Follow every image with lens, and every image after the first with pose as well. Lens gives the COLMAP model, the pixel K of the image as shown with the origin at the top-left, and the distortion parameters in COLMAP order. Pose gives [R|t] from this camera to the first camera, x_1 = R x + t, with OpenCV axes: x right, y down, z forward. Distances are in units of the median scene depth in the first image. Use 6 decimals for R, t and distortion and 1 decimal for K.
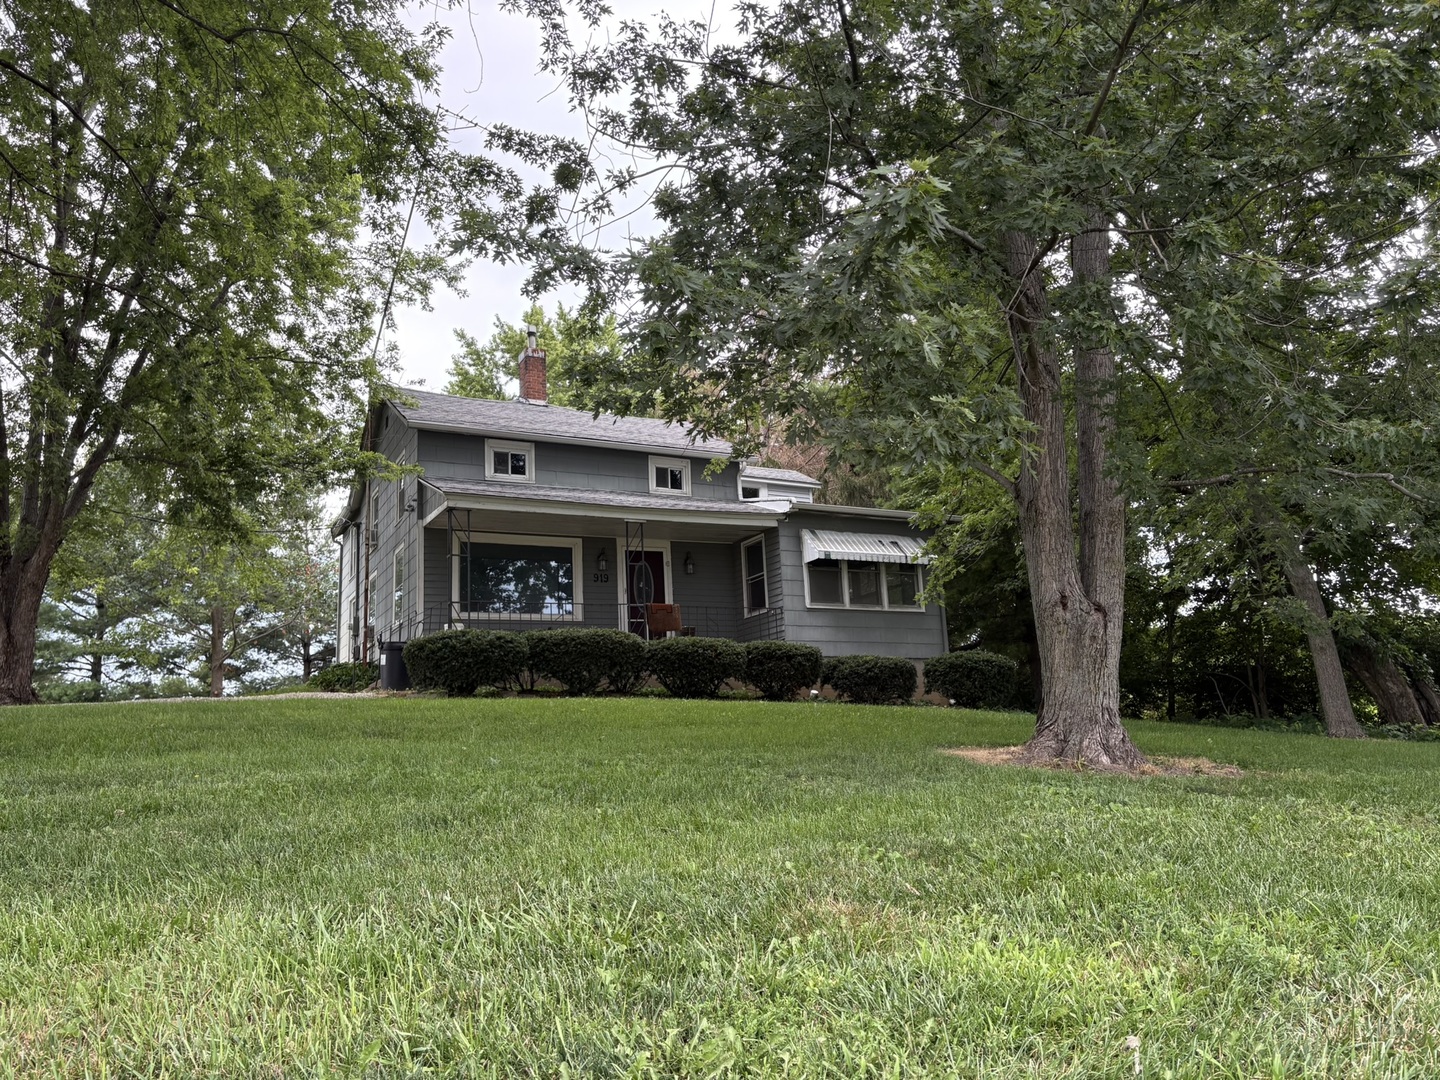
lens RADIAL K [[1094.3, 0, 730.1], [0, 1094.3, 542.5], [0, 0, 1]] dist [0.012488, -0.006137]
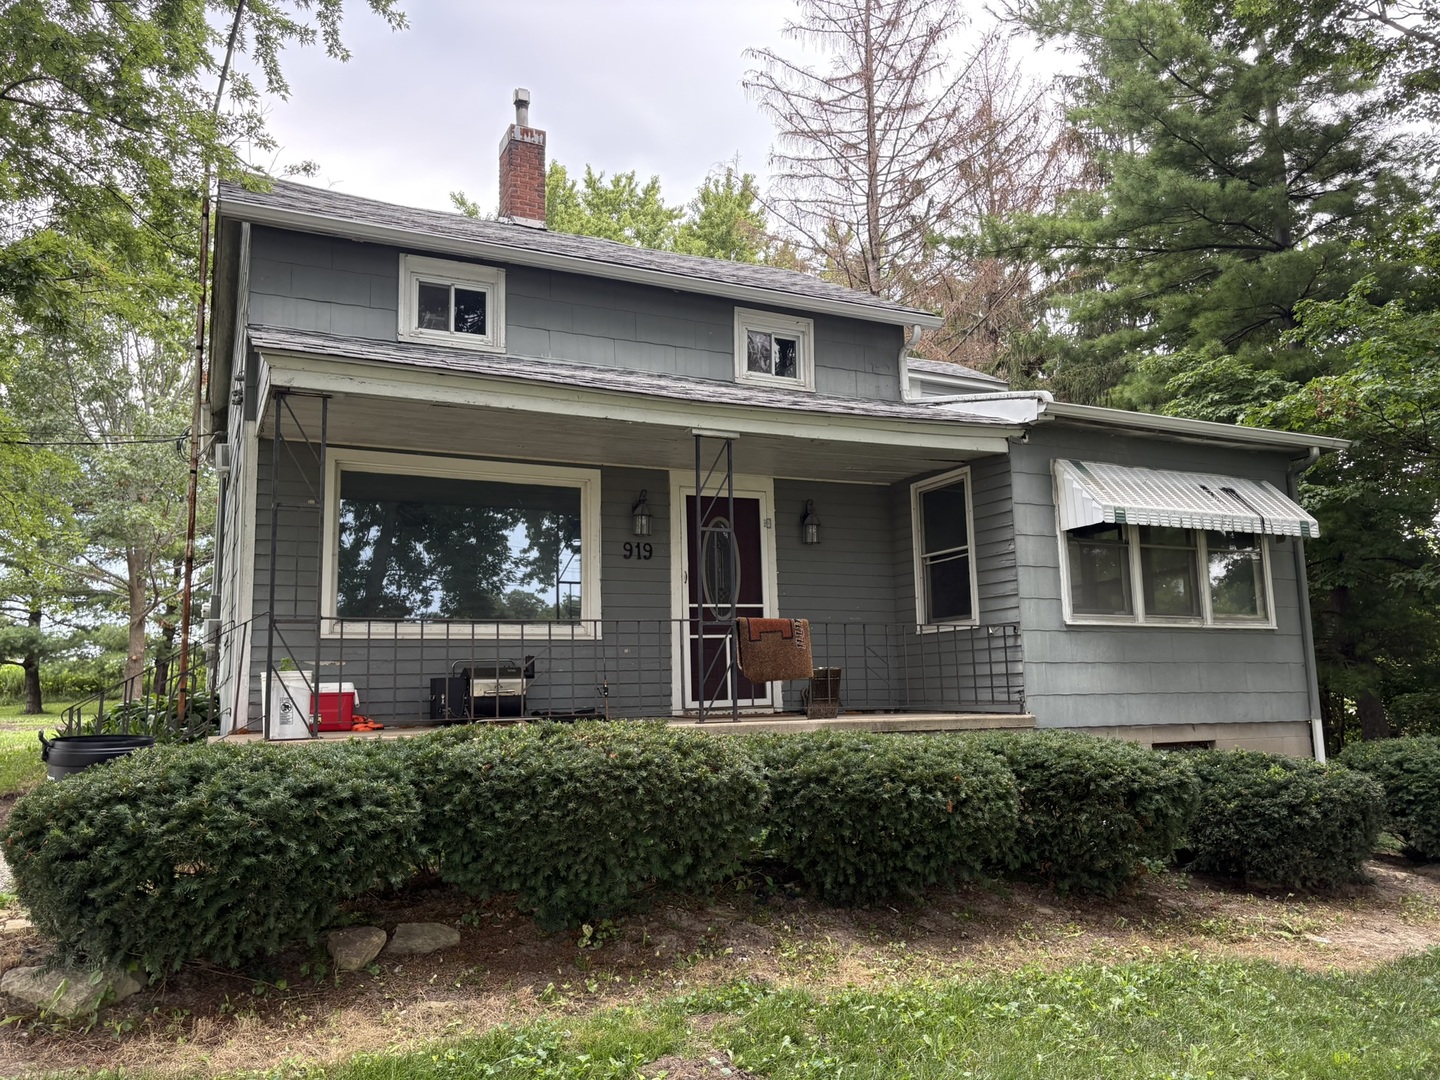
lens RADIAL K [[1094.3, 0, 710.3], [0, 1094.3, 544.7], [0, 0, 1]] dist [0.012488, -0.006137]
pose [[0.998615, 0.024716, -0.046438, -0.061665], [-0.021673, 0.997654, 0.064932, -0.002656], [0.047934, -0.063836, 0.996809, 0.504233]]
